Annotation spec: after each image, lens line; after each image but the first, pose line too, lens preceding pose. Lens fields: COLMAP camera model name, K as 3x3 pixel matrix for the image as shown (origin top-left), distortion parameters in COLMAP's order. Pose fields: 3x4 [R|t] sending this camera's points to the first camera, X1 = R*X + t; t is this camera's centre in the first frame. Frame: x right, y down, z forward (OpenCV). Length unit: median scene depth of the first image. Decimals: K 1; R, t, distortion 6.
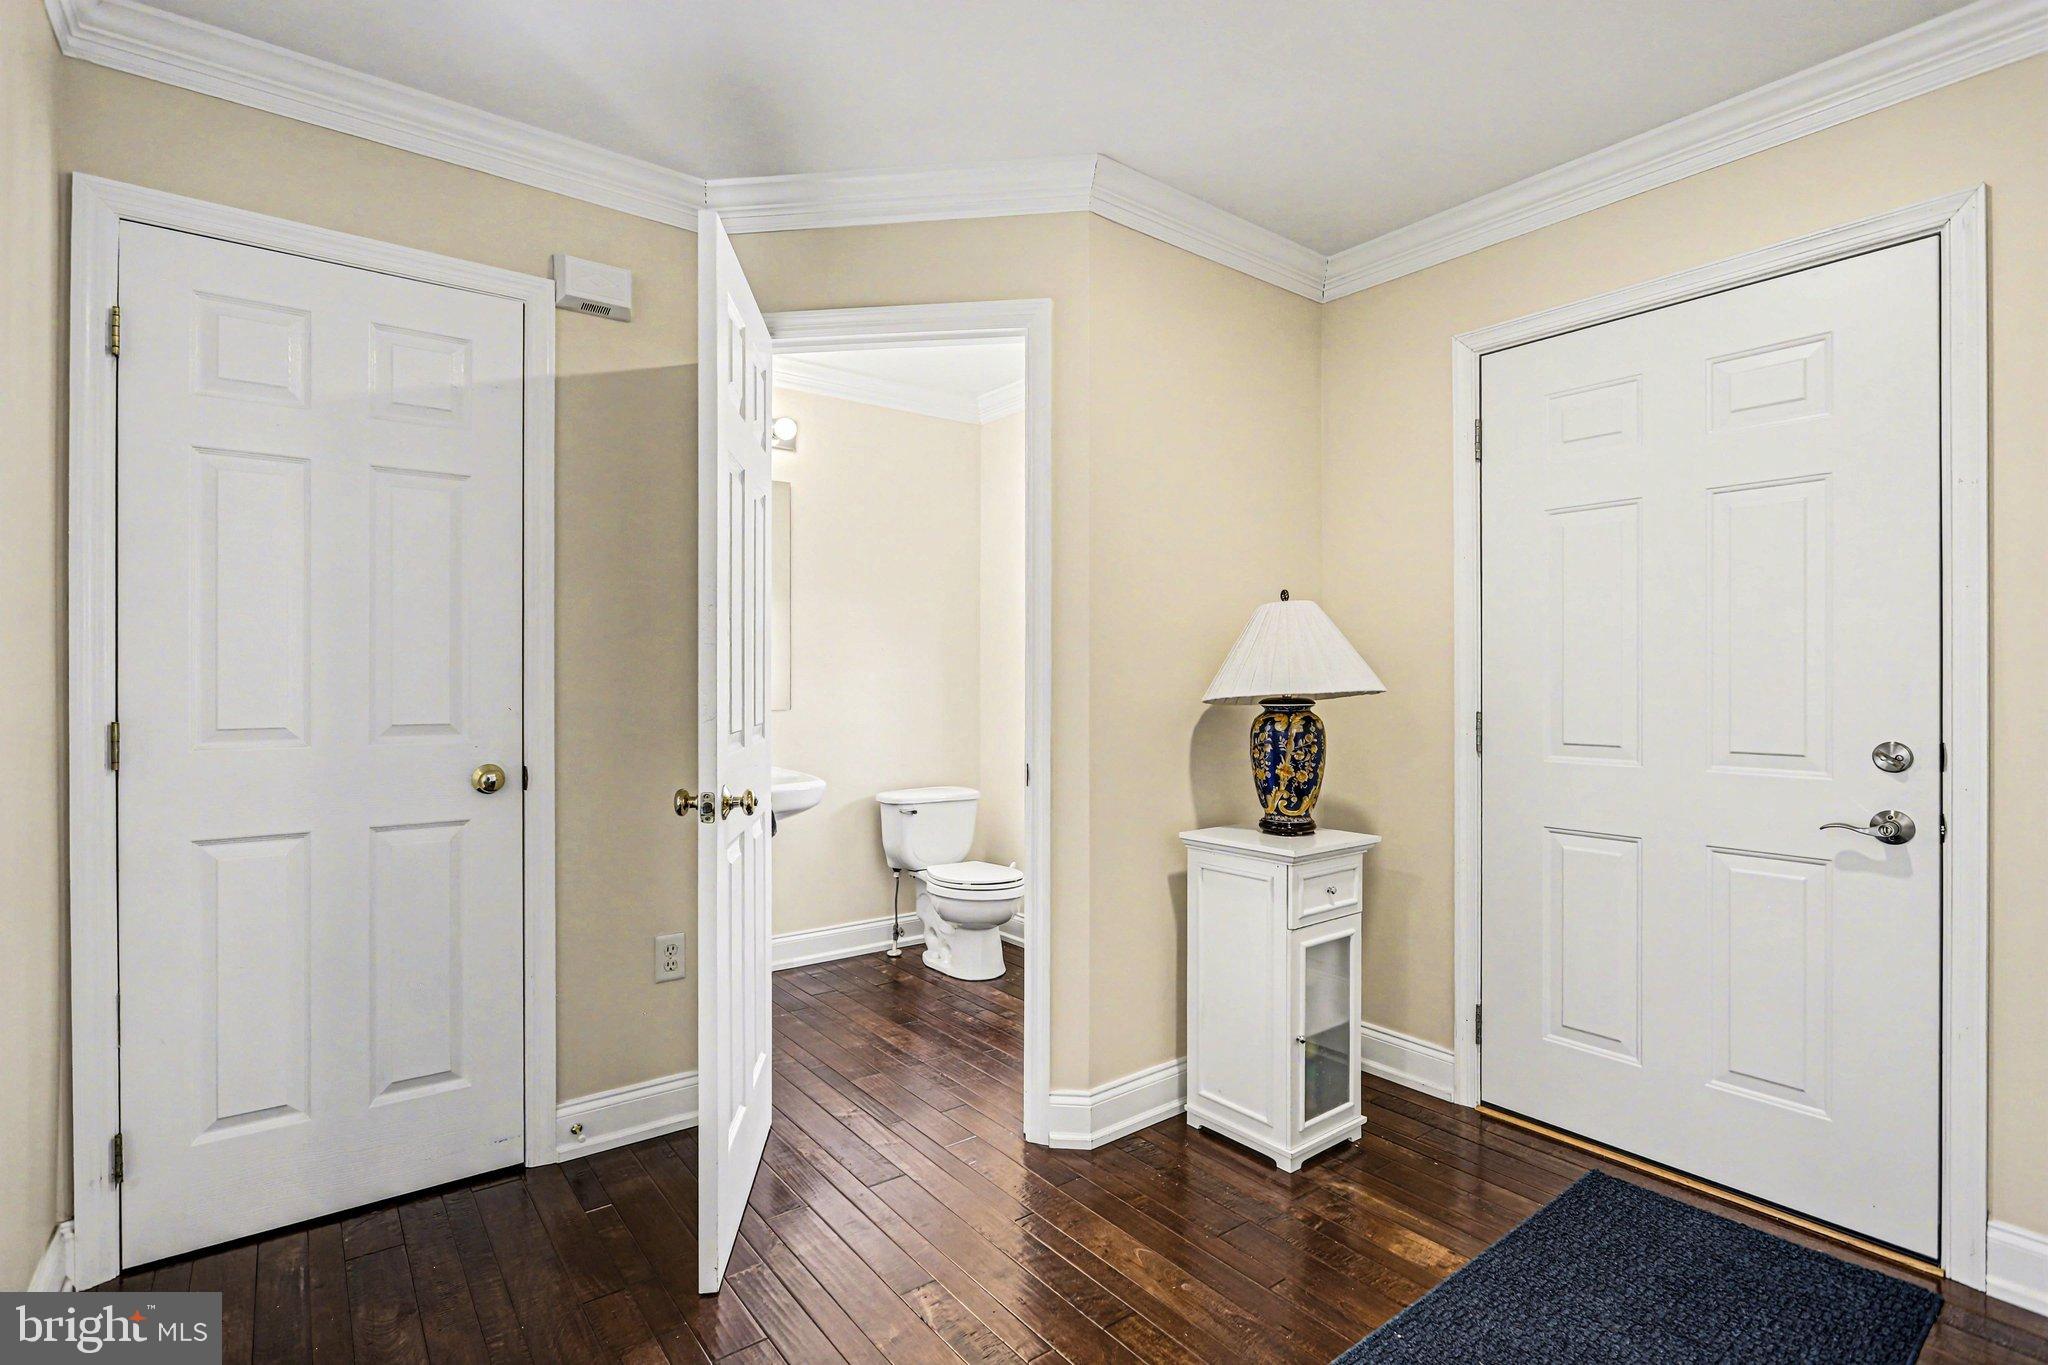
lens RADIAL K [[973.6, 0, 1016.6], [0, 973.6, 682.4], [0, 0, 1]] dist [-0.003651, -0.000008]
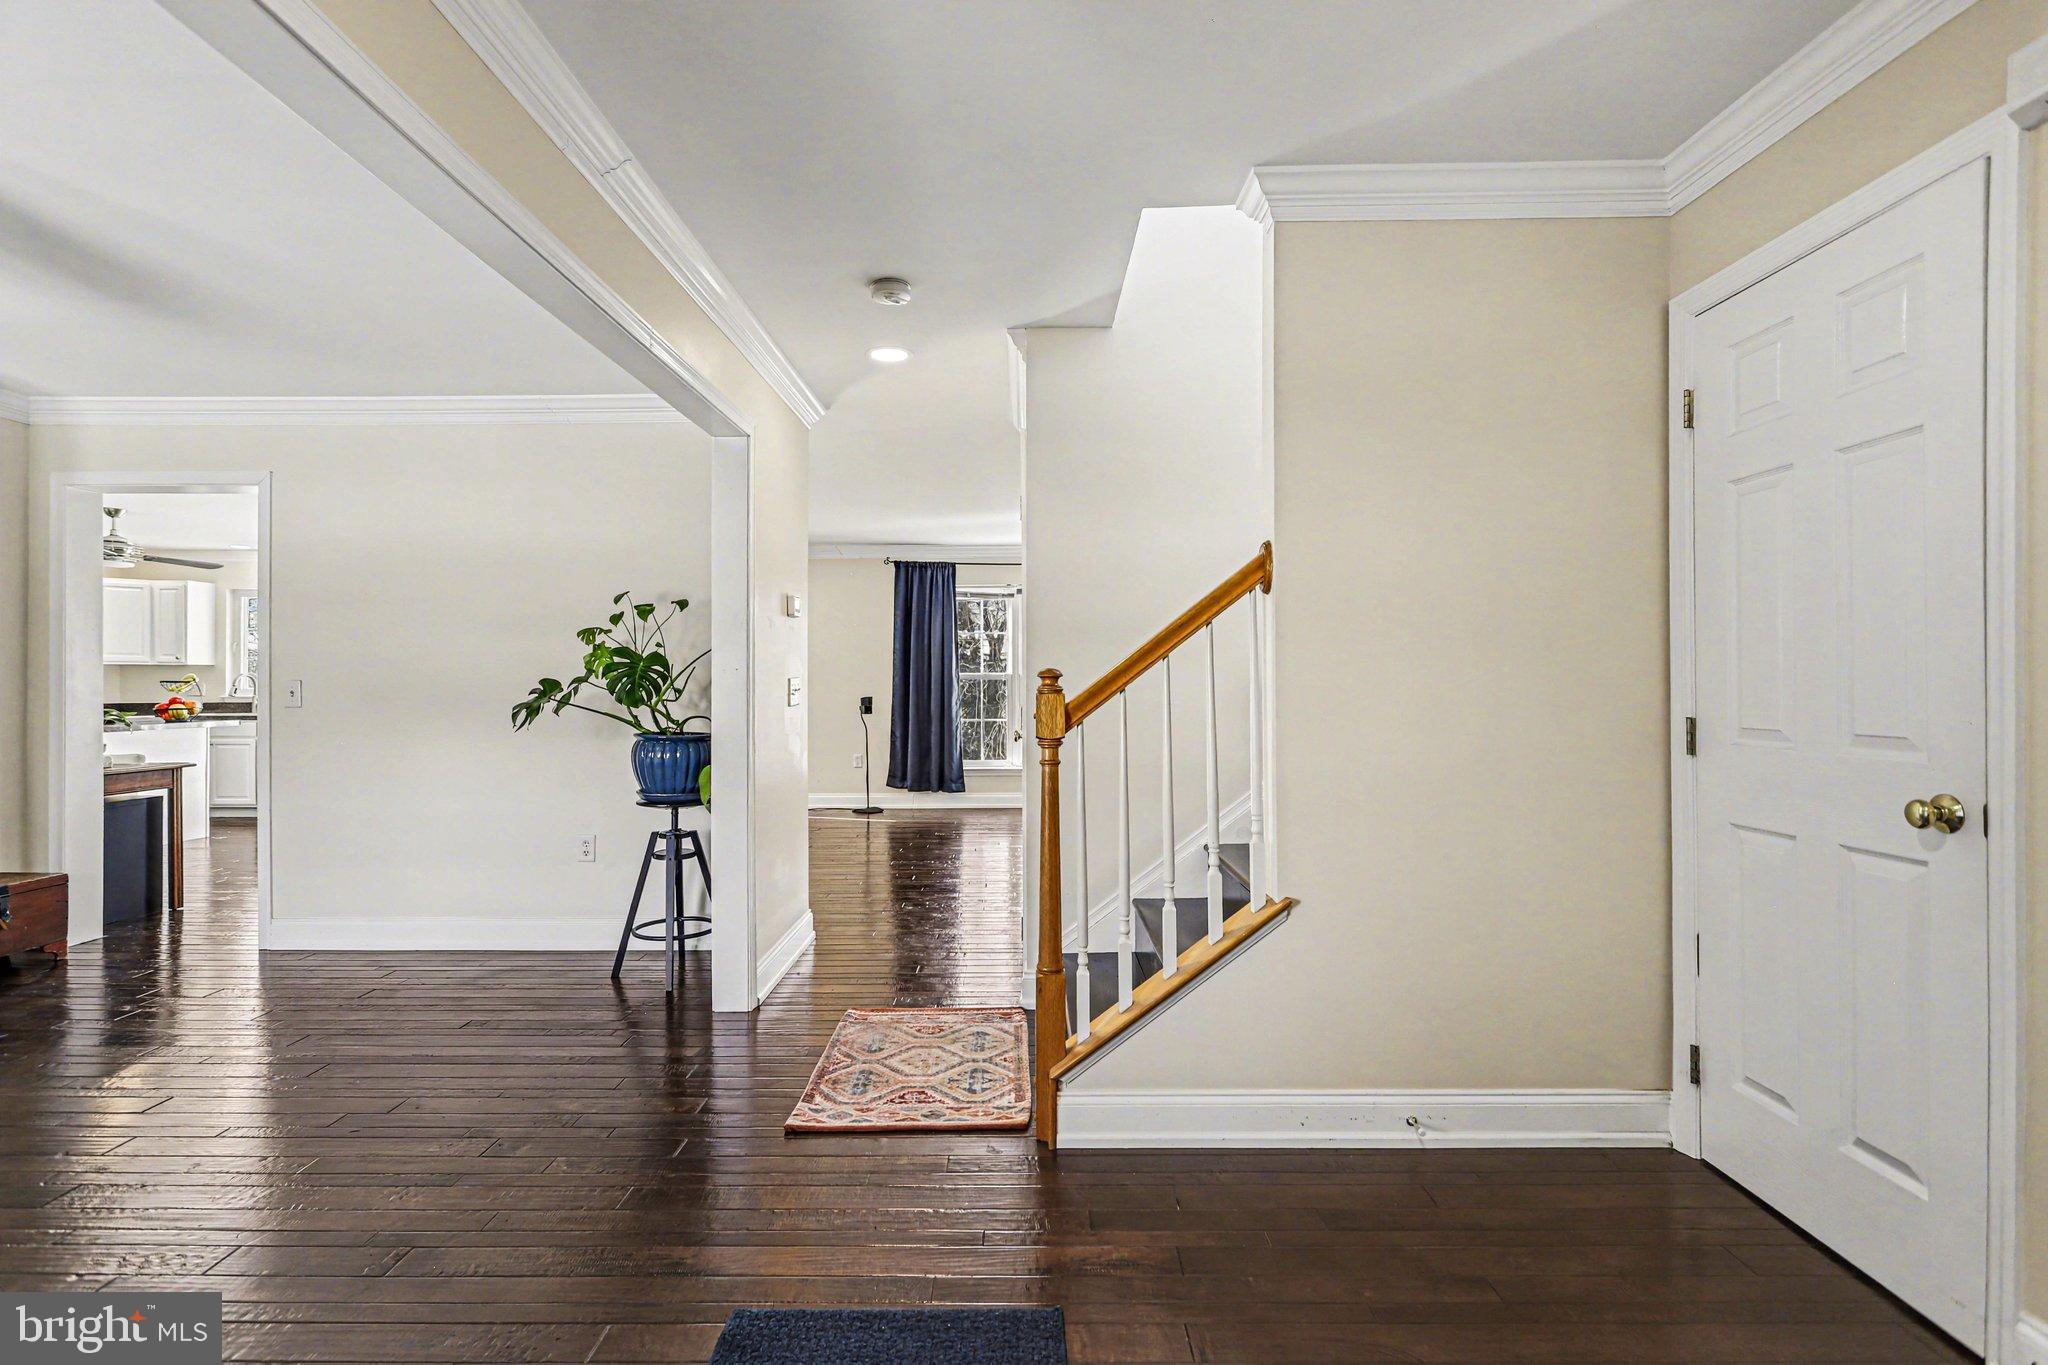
lens RADIAL K [[973.6, 0, 1016.6], [0, 973.6, 682.4], [0, 0, 1]] dist [-0.003651, -0.000008]
pose [[-0.611626, -0.000450, -0.791147, 0.556850], [0.001770, 0.999997, -0.001937, -0.003080], [0.791145, -0.002584, -0.611623, 0.986376]]
